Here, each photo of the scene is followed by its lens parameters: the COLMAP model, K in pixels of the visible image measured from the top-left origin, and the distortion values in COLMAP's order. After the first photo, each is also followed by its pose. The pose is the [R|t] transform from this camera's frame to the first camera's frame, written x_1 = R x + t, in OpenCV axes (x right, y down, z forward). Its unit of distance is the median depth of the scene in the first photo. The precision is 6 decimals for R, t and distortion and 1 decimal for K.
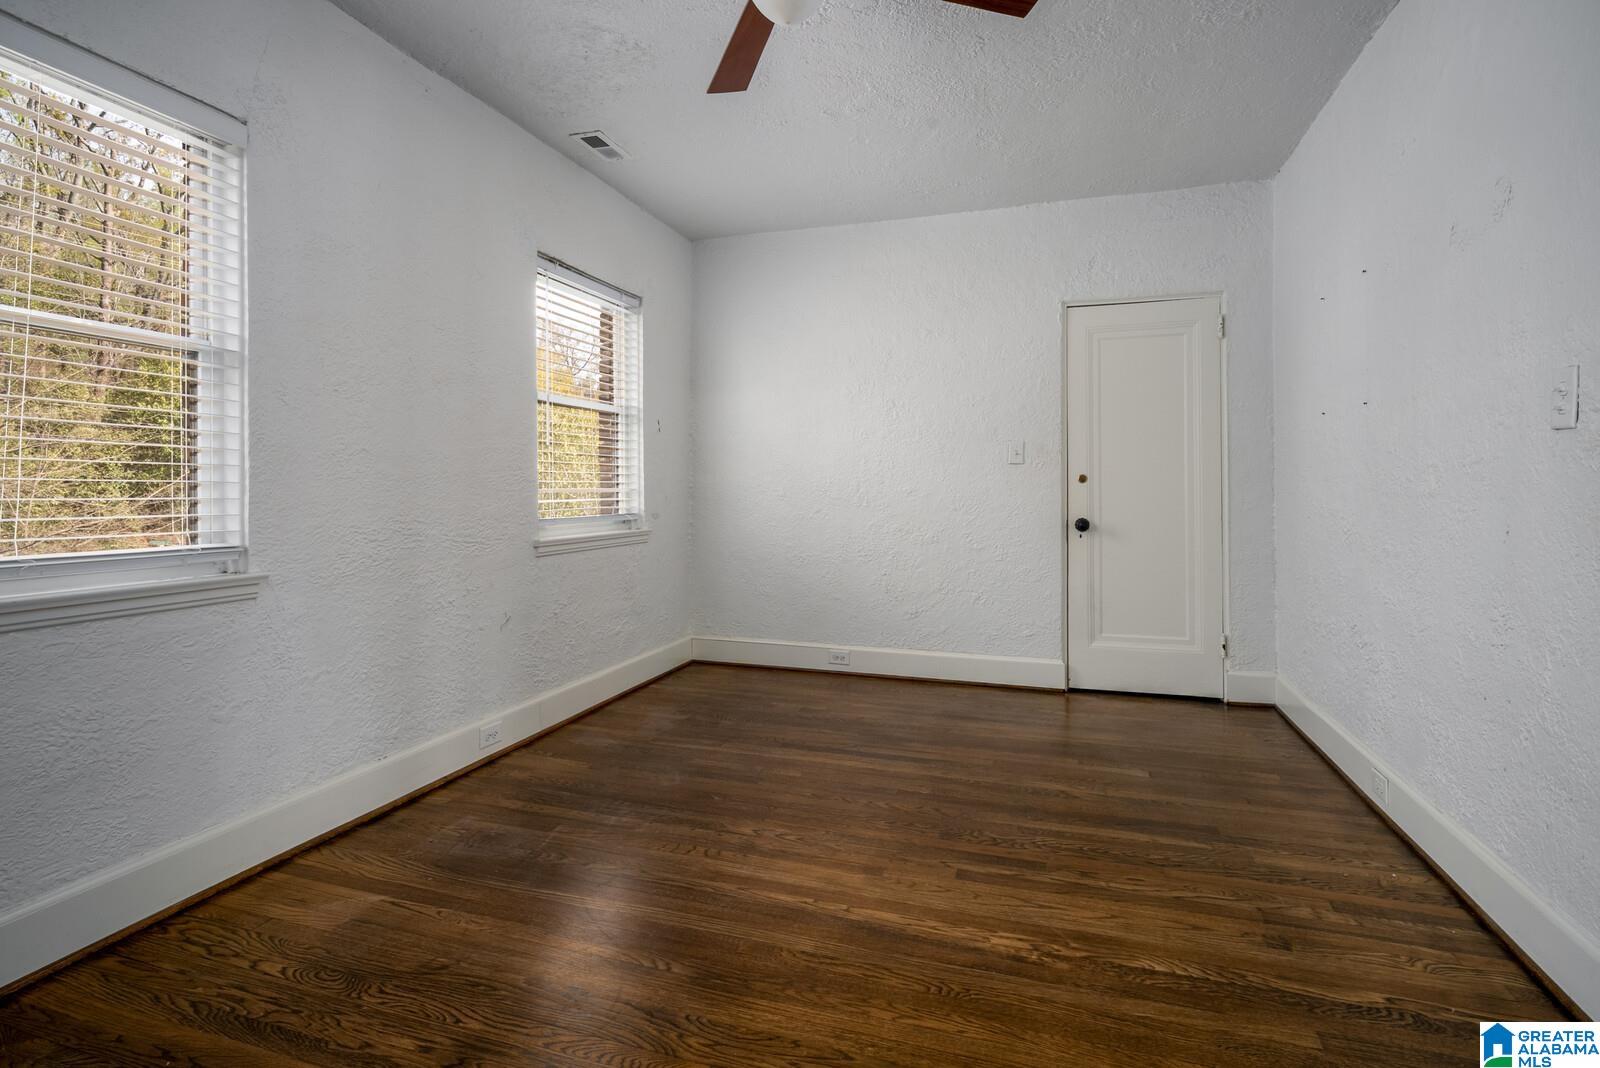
lens RADIAL K [[757.1, 0, 825.7], [0, 757.1, 450.8], [0, 0, 1]] dist [0.001307, 0.000435]
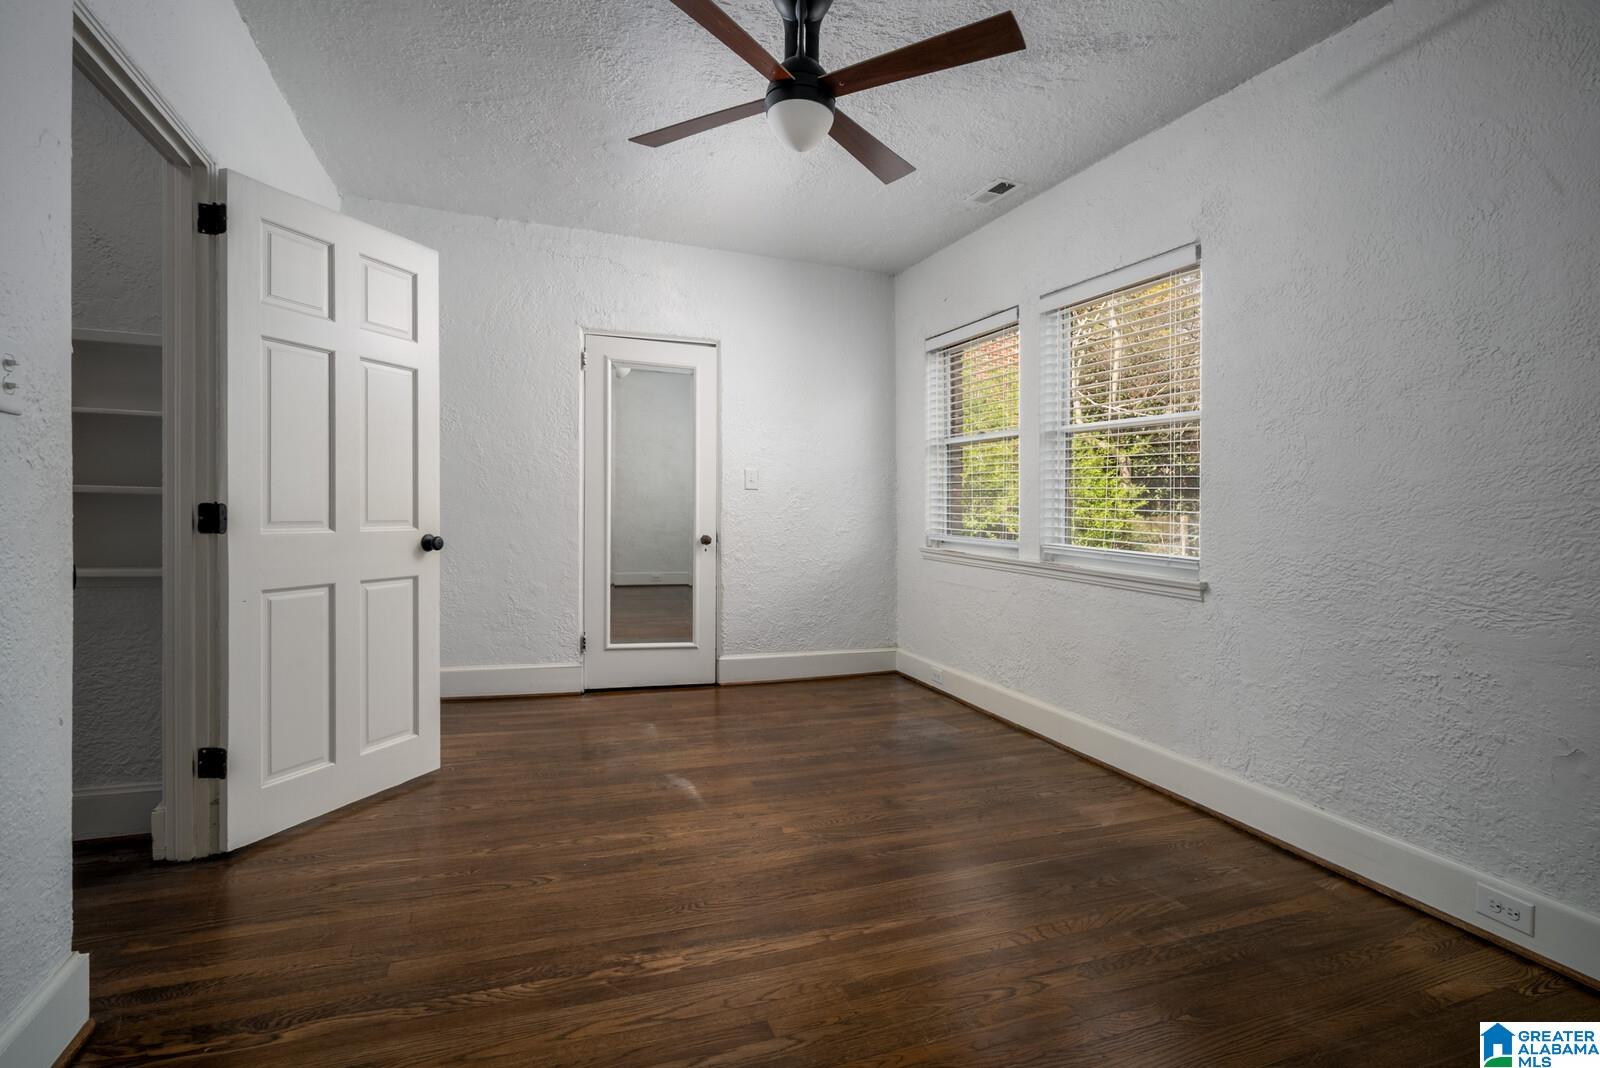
lens RADIAL K [[757.1, 0, 797.6], [0, 757.1, 534.8], [0, 0, 1]] dist [0.001307, 0.000435]
pose [[-0.782788, 0.004871, -0.622270, 0.718063], [0.001685, 0.999982, 0.005707, 0.084151], [0.622287, 0.003419, -0.782782, 1.876533]]
